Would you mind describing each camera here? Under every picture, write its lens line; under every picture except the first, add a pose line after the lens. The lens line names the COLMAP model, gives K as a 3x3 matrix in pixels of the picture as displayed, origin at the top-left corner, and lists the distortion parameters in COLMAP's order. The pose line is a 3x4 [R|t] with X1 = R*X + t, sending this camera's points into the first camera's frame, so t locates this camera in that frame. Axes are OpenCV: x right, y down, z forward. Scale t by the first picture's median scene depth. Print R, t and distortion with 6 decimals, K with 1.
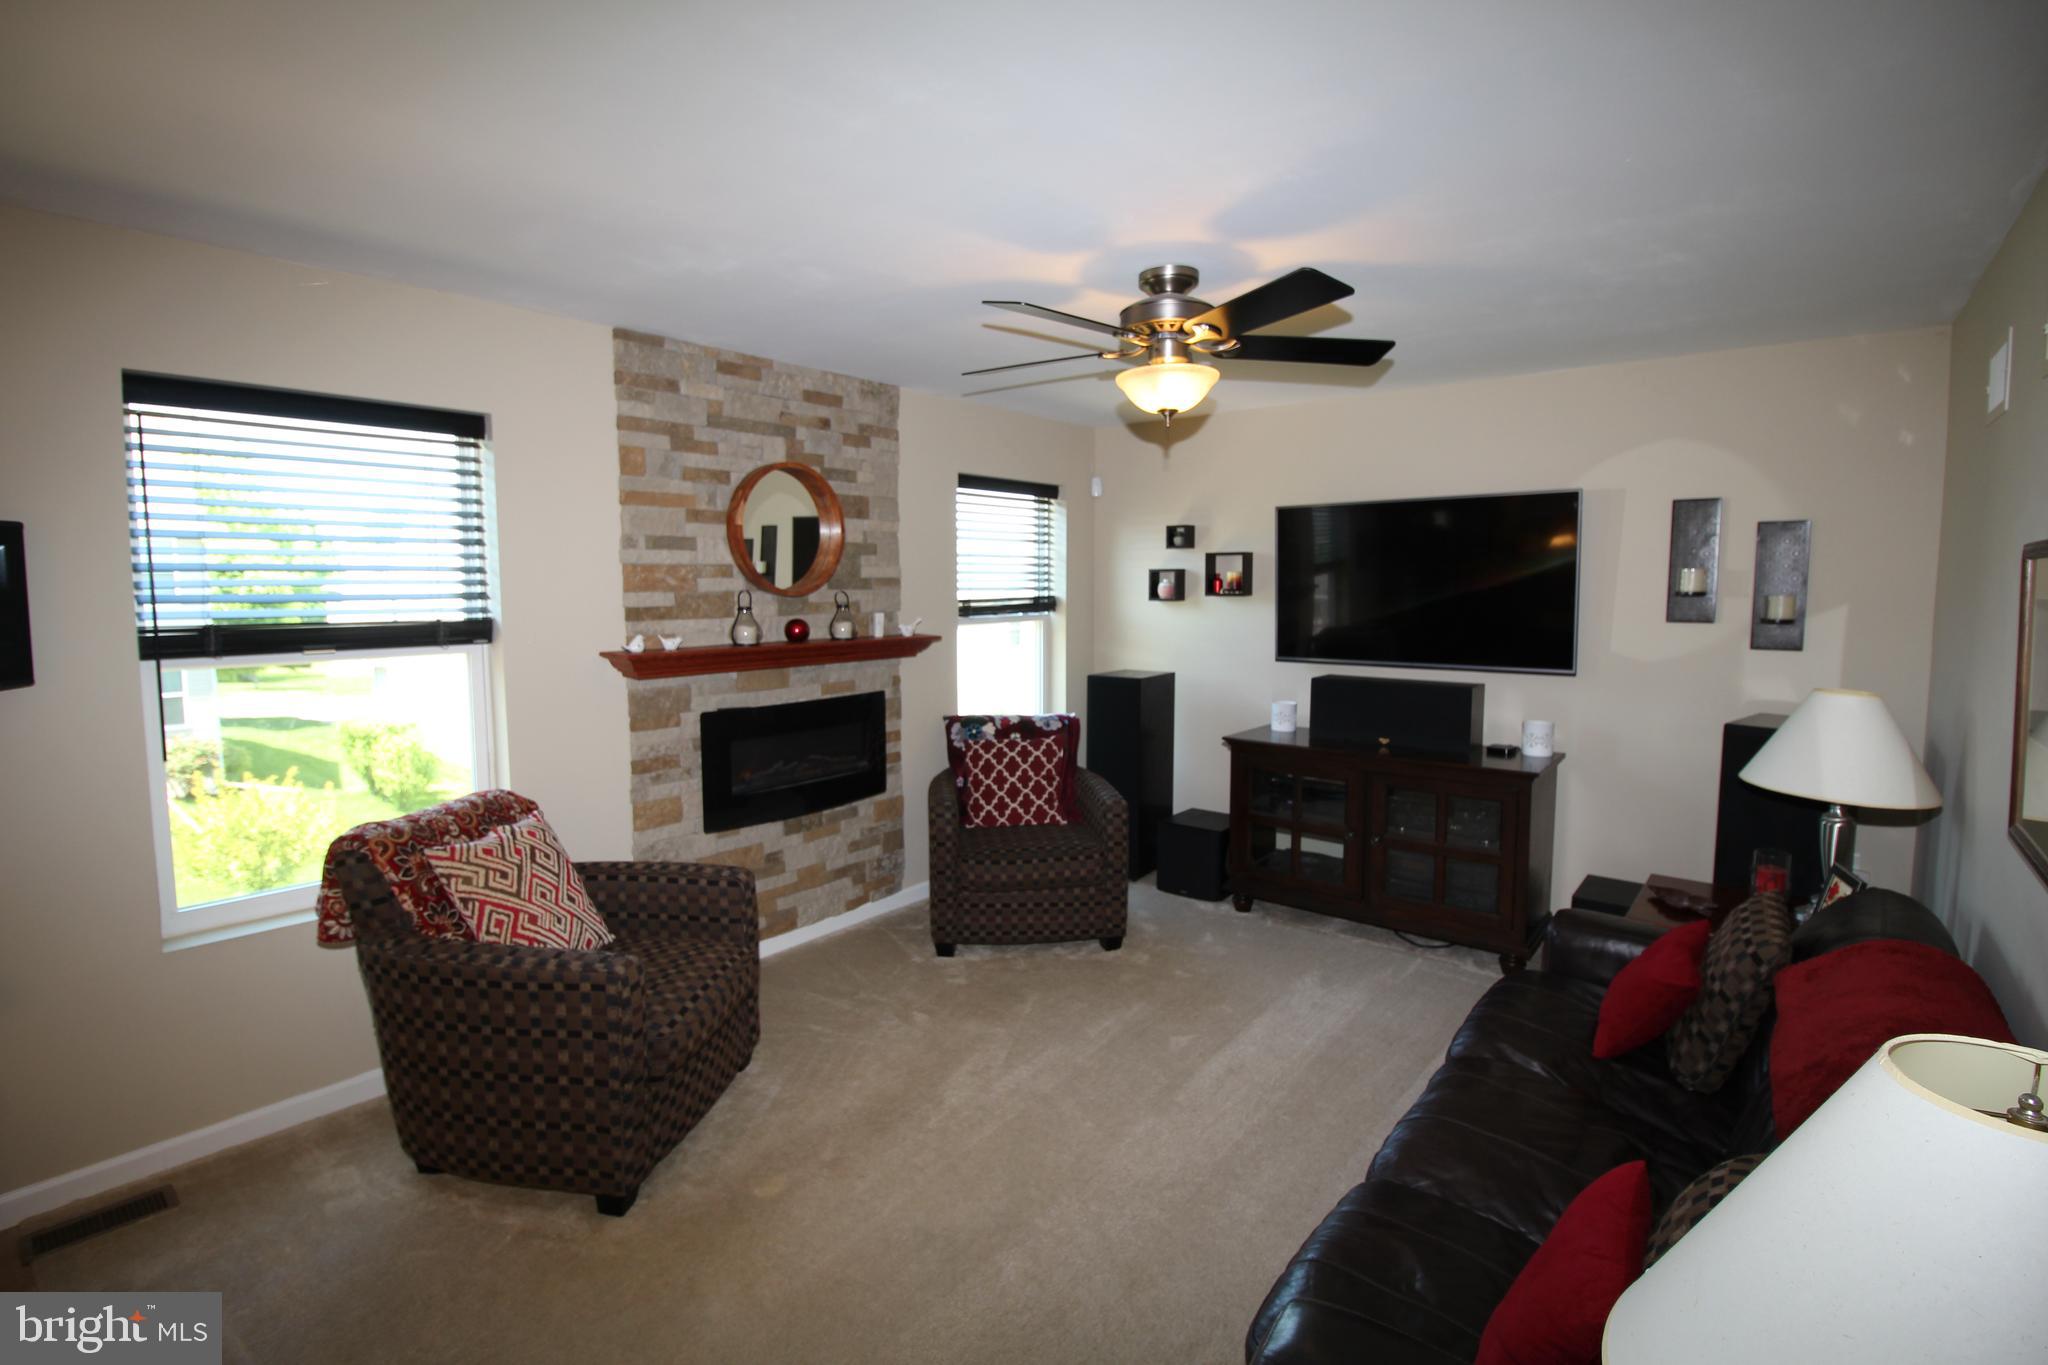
lens RADIAL K [[946.2, 0, 1000.5], [0, 946.2, 665.1], [0, 0, 1]] dist [-0.007044, -0.006938]
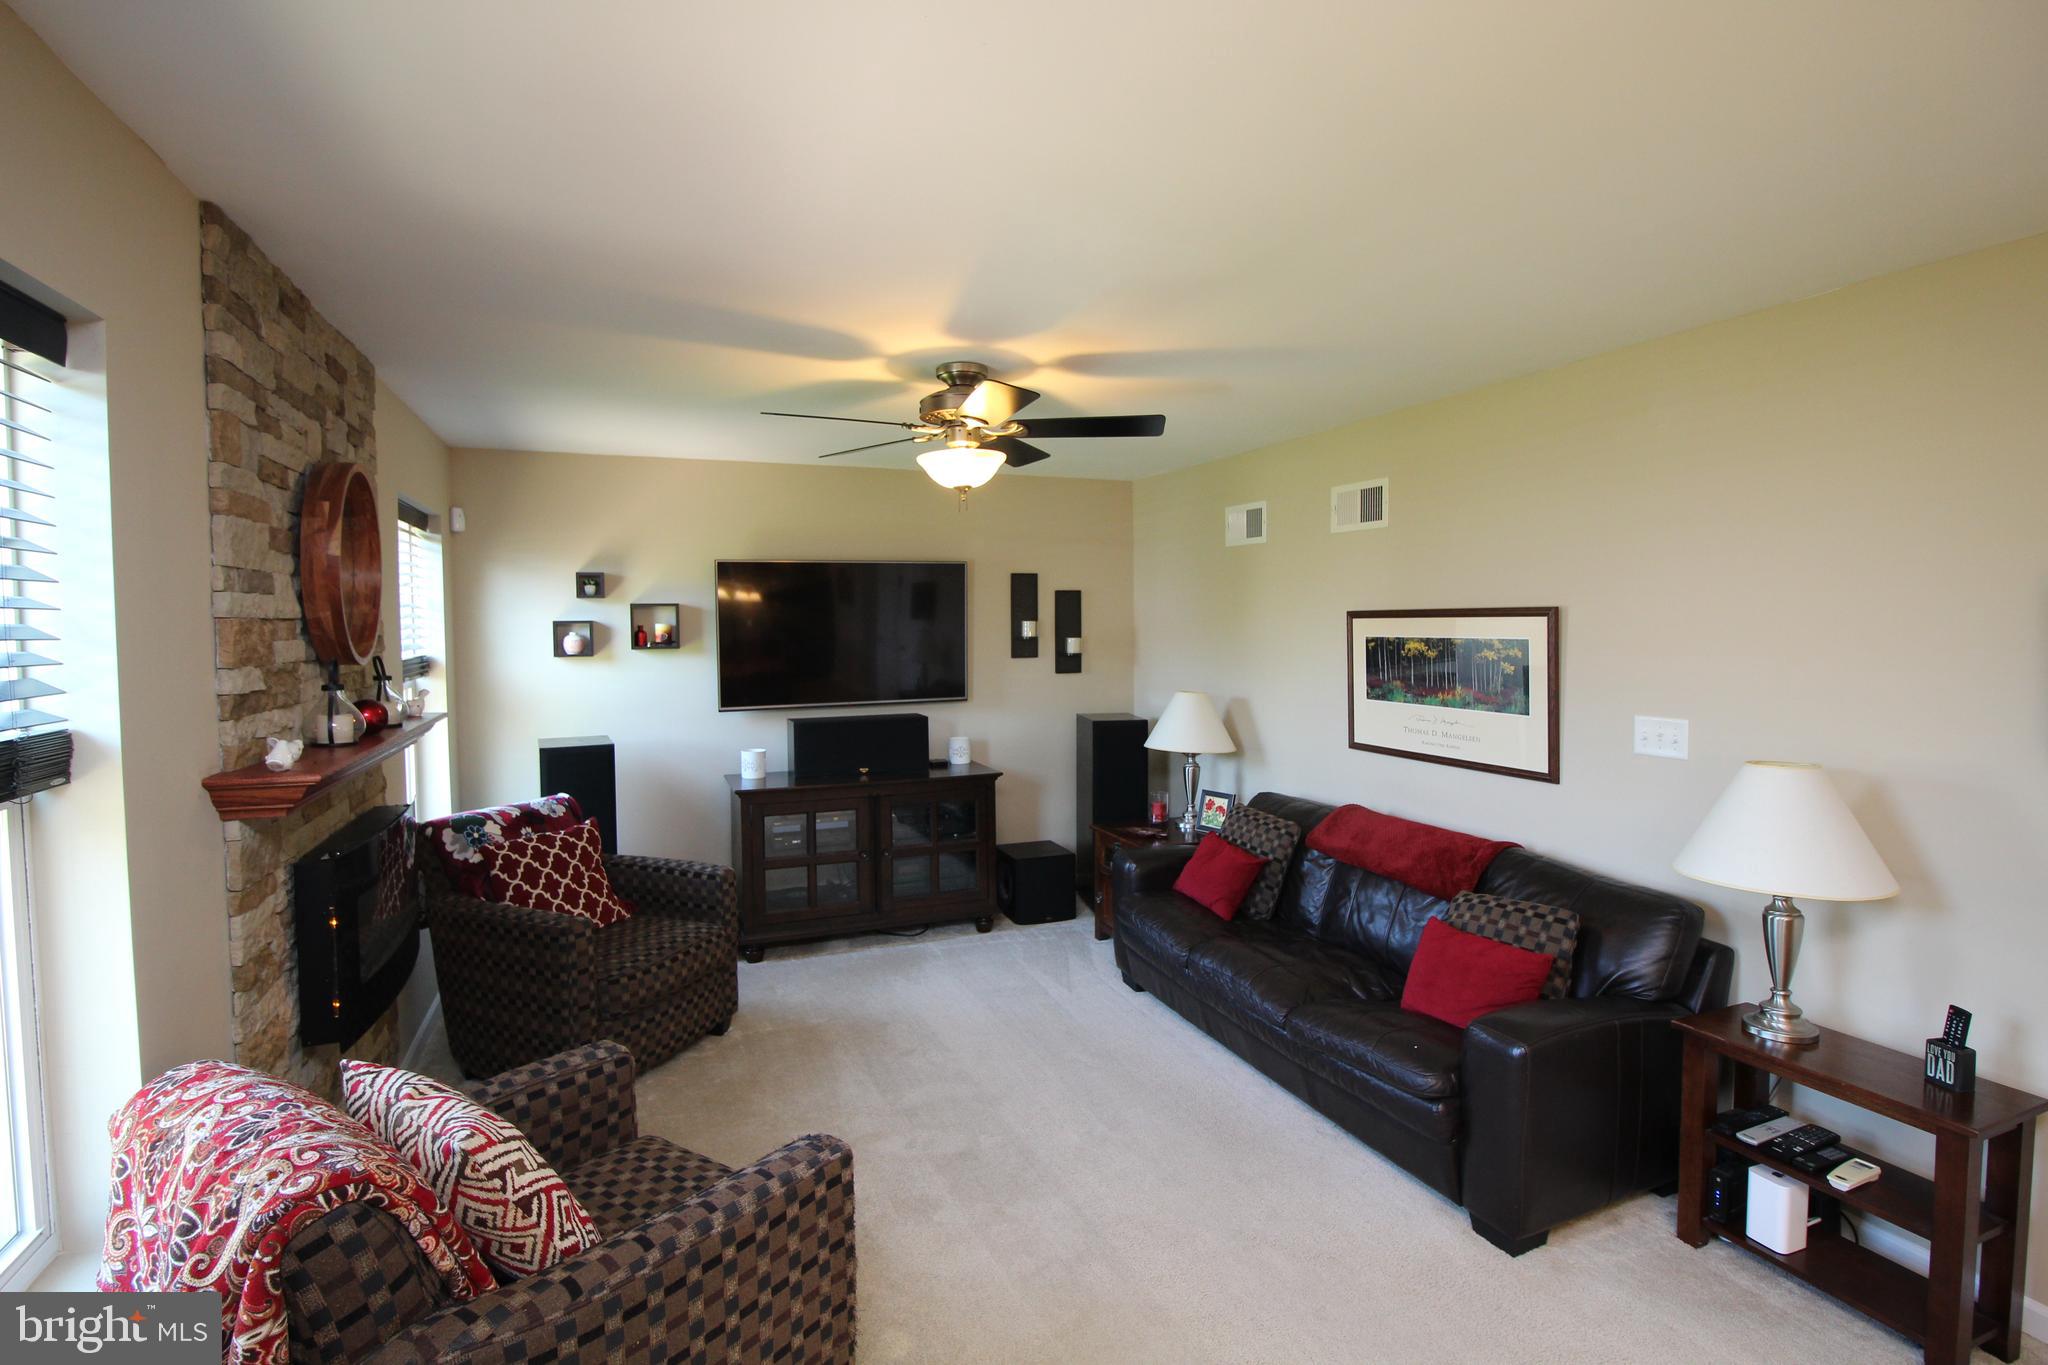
lens RADIAL K [[991.9, 0, 1018.4], [0, 991.9, 678.4], [0, 0, 1]] dist [-0.004110, -0.002018]
pose [[0.478739, -0.053231, 0.876342, -0.616342], [0.085905, 0.996211, 0.013583, -0.035124], [-0.873744, 0.068779, 0.481498, 0.273979]]
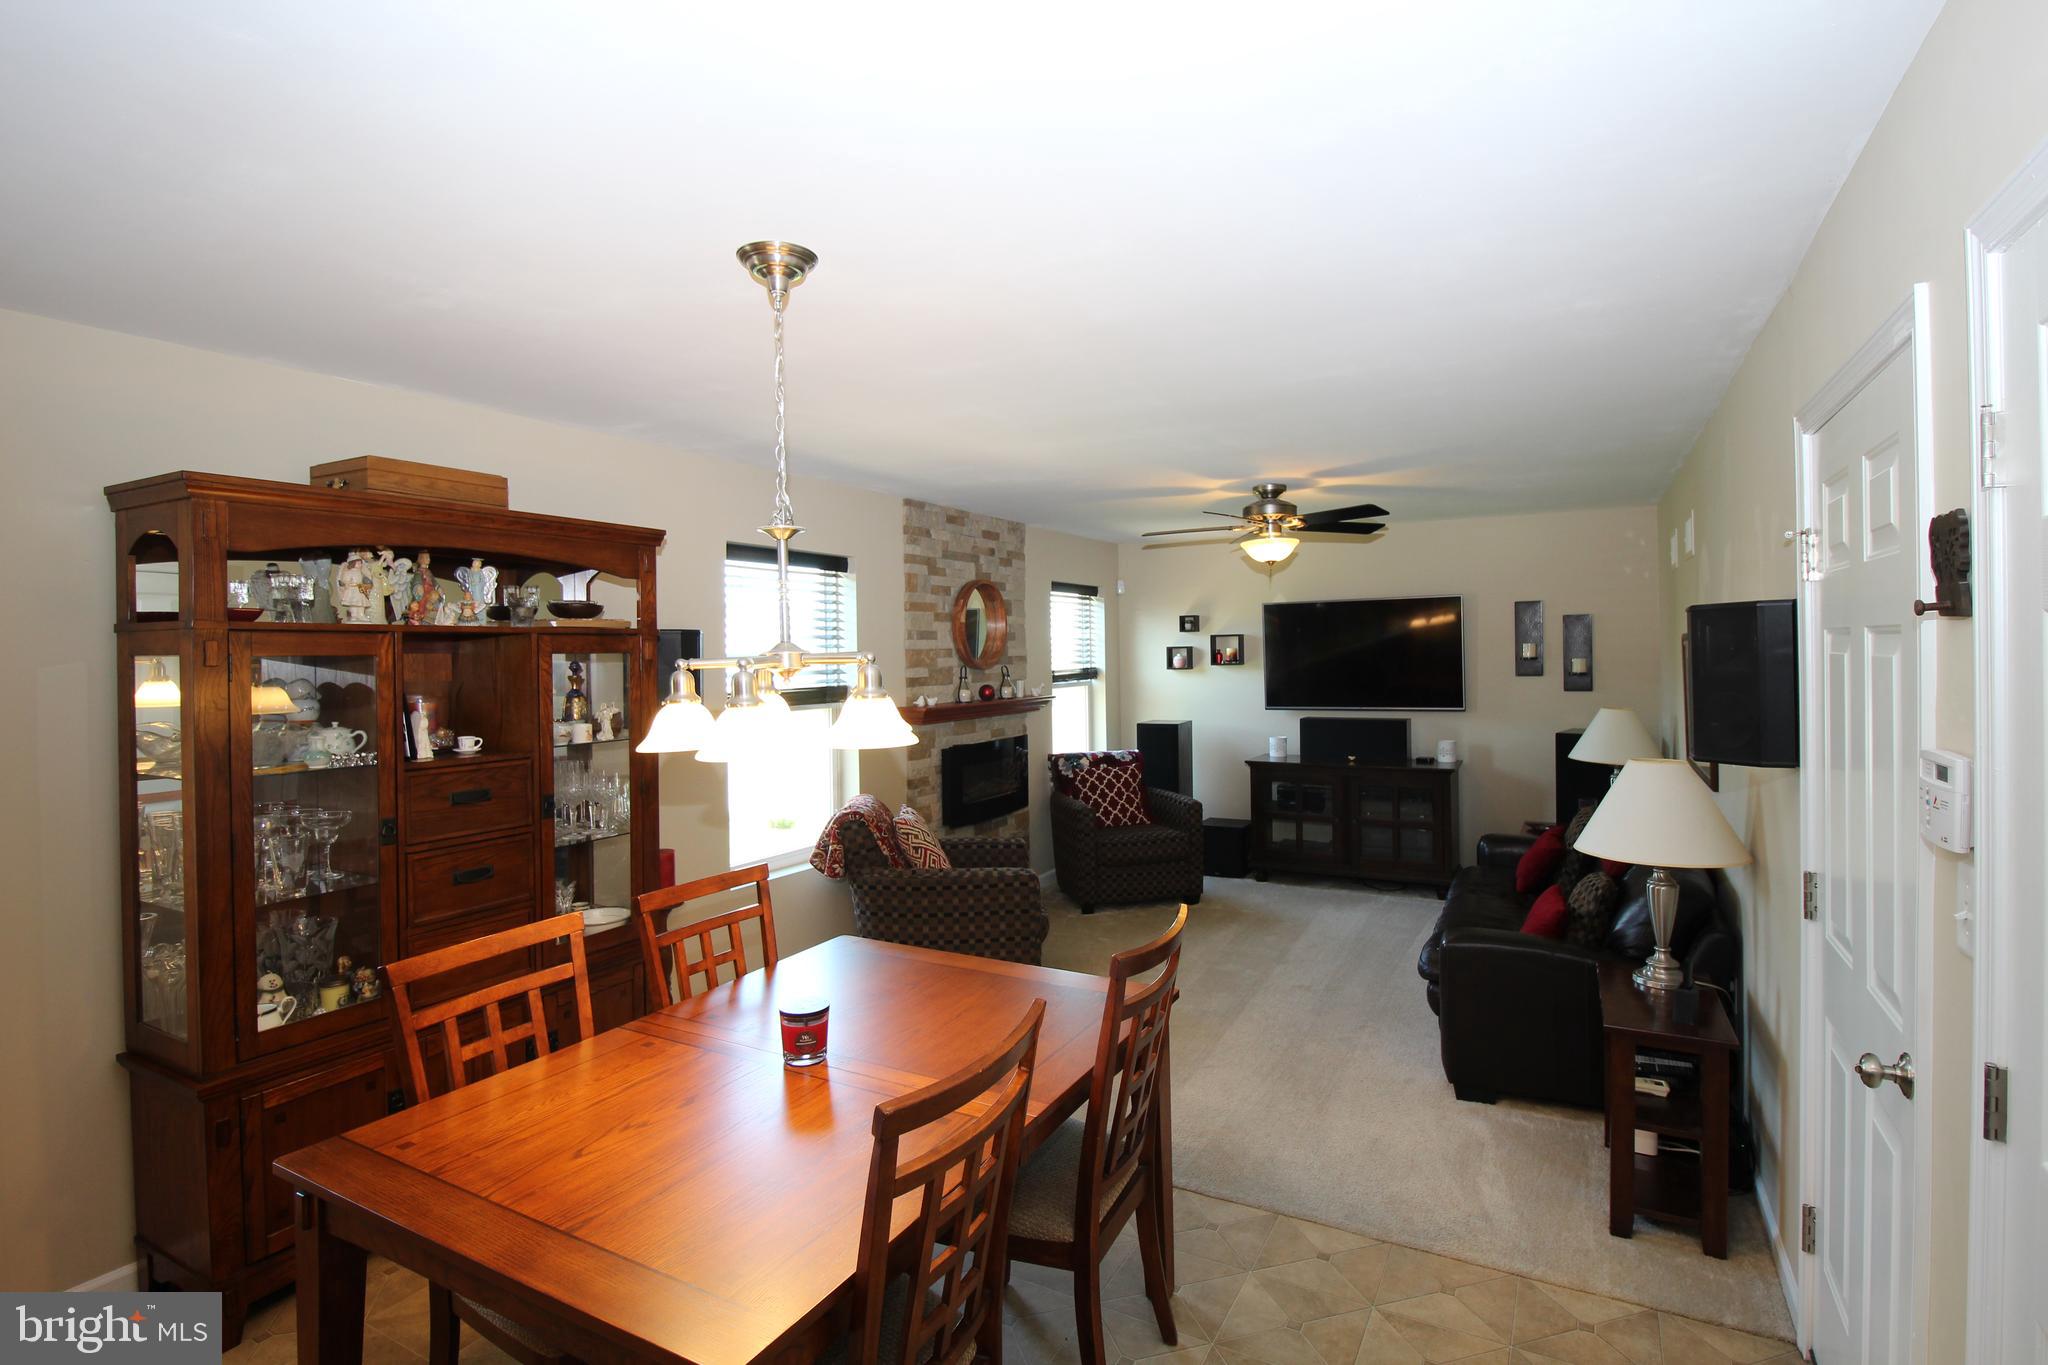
lens RADIAL K [[991.9, 0, 996.8], [0, 991.9, 665.6], [0, 0, 1]] dist [-0.004110, -0.002018]
pose [[0.984579, -0.016495, 0.174159, -0.479638], [0.030130, 0.996657, -0.075936, 0.040054], [-0.172324, 0.080012, 0.981785, -0.533937]]
